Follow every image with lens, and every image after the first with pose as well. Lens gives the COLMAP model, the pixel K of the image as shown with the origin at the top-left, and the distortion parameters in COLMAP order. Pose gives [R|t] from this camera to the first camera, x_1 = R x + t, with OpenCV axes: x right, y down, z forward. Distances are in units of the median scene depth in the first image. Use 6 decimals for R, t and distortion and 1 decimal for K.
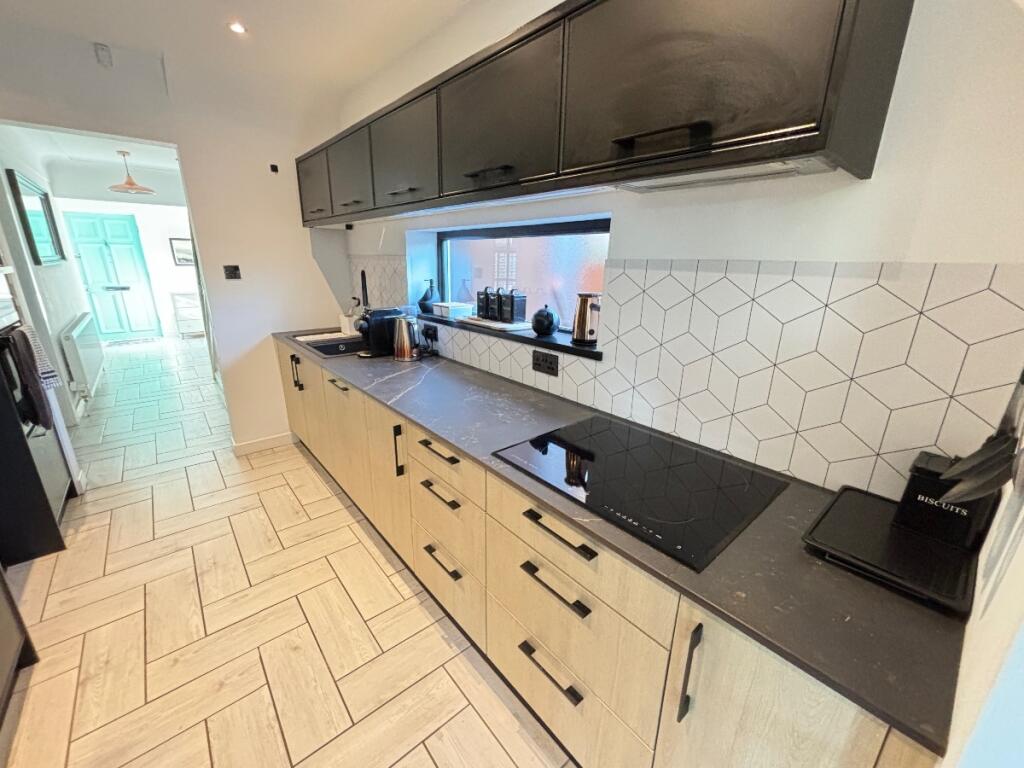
lens RADIAL K [[417.5, 0, 513.5], [0, 417.5, 389.3], [0, 0, 1]] dist [0.002267, 0.000234]
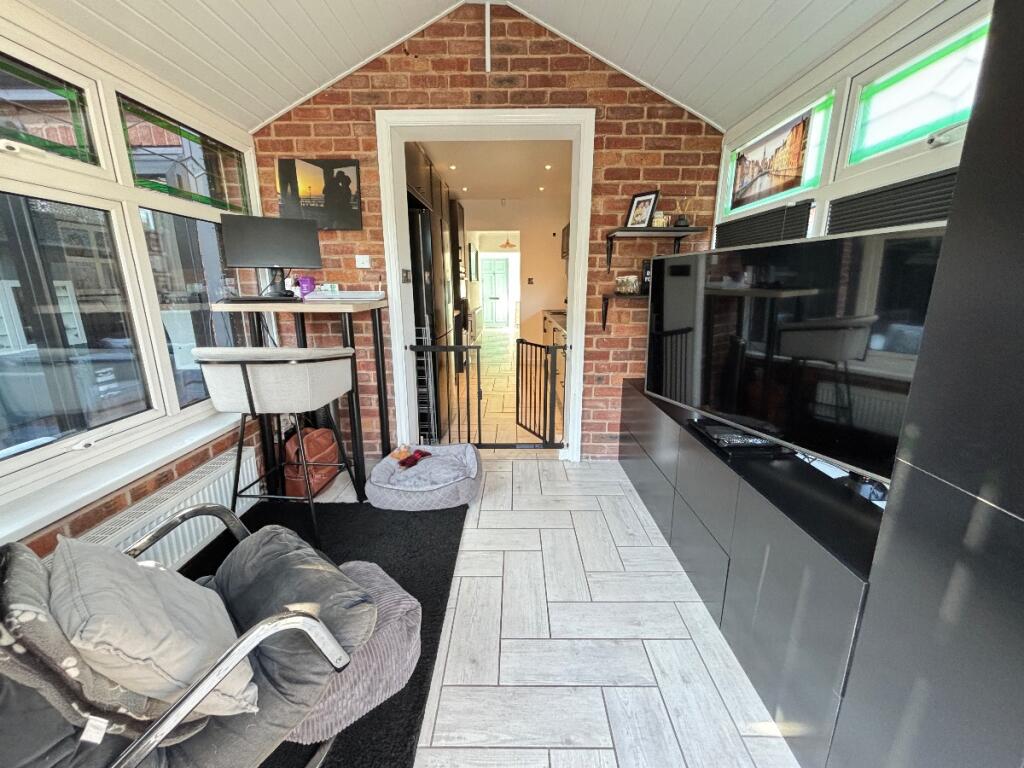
lens RADIAL K [[417.5, 0, 515.2], [0, 417.5, 385.3], [0, 0, 1]] dist [0.002267, 0.000234]
pose [[0.763434, 0.140019, -0.630527, 0.635251], [-0.187065, 0.982312, -0.008357, 0.256355], [0.618204, 0.124330, 0.776123, -0.607515]]
